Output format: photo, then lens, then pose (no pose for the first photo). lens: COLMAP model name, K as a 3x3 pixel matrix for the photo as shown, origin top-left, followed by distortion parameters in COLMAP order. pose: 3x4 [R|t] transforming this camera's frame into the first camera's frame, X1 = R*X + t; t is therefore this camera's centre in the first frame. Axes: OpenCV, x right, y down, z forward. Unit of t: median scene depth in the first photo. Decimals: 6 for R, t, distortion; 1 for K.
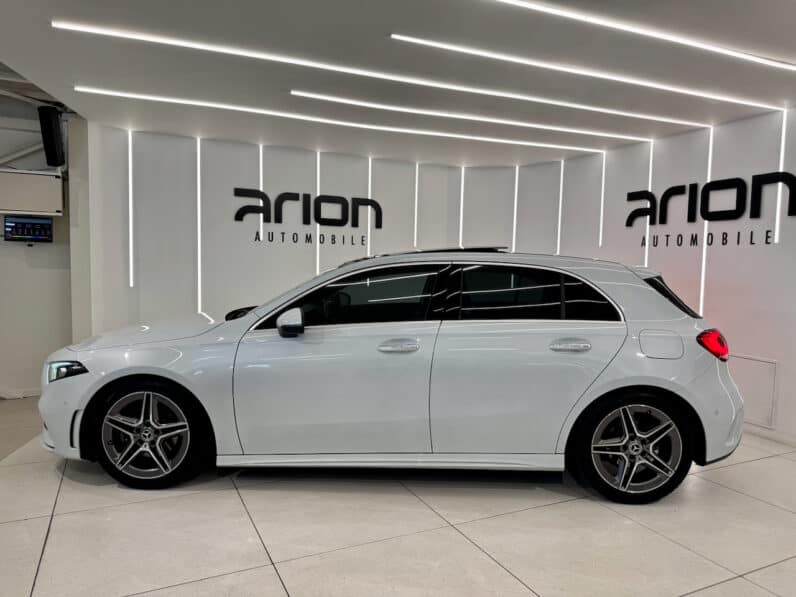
lens RADIAL K [[565.4, 0, 401.3], [0, 565.4, 300.1], [0, 0, 1]] dist [0.059775, -0.075361]
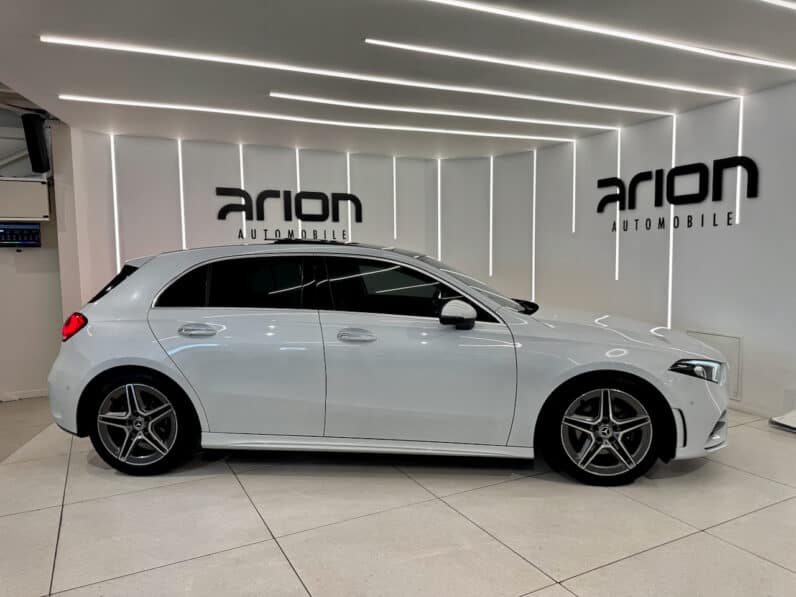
lens RADIAL K [[565.4, 0, 394.1], [0, 565.4, 300.7], [0, 0, 1]] dist [0.059775, -0.075361]
pose [[0.999170, -0.036223, 0.018640, -0.000801], [0.035927, 0.999227, 0.015970, 0.001581], [-0.019204, -0.015287, 0.999699, -0.036730]]
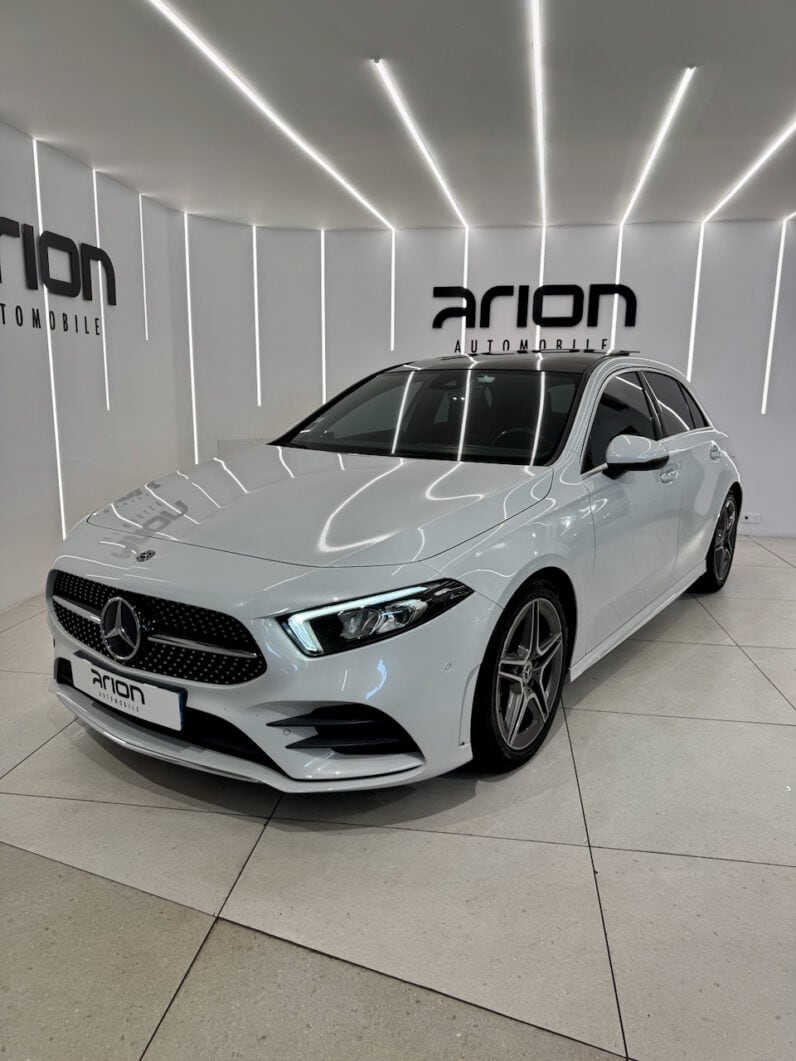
lens RADIAL K [[753.6, 0, 406.6], [0, 753.6, 535.9], [0, 0, 1]] dist [0.059775, -0.075361]
pose [[0.557090, -0.178334, 0.811078, -0.693060], [0.053493, 0.982348, 0.179249, -0.028929], [-0.828728, -0.056471, 0.556796, 0.422487]]
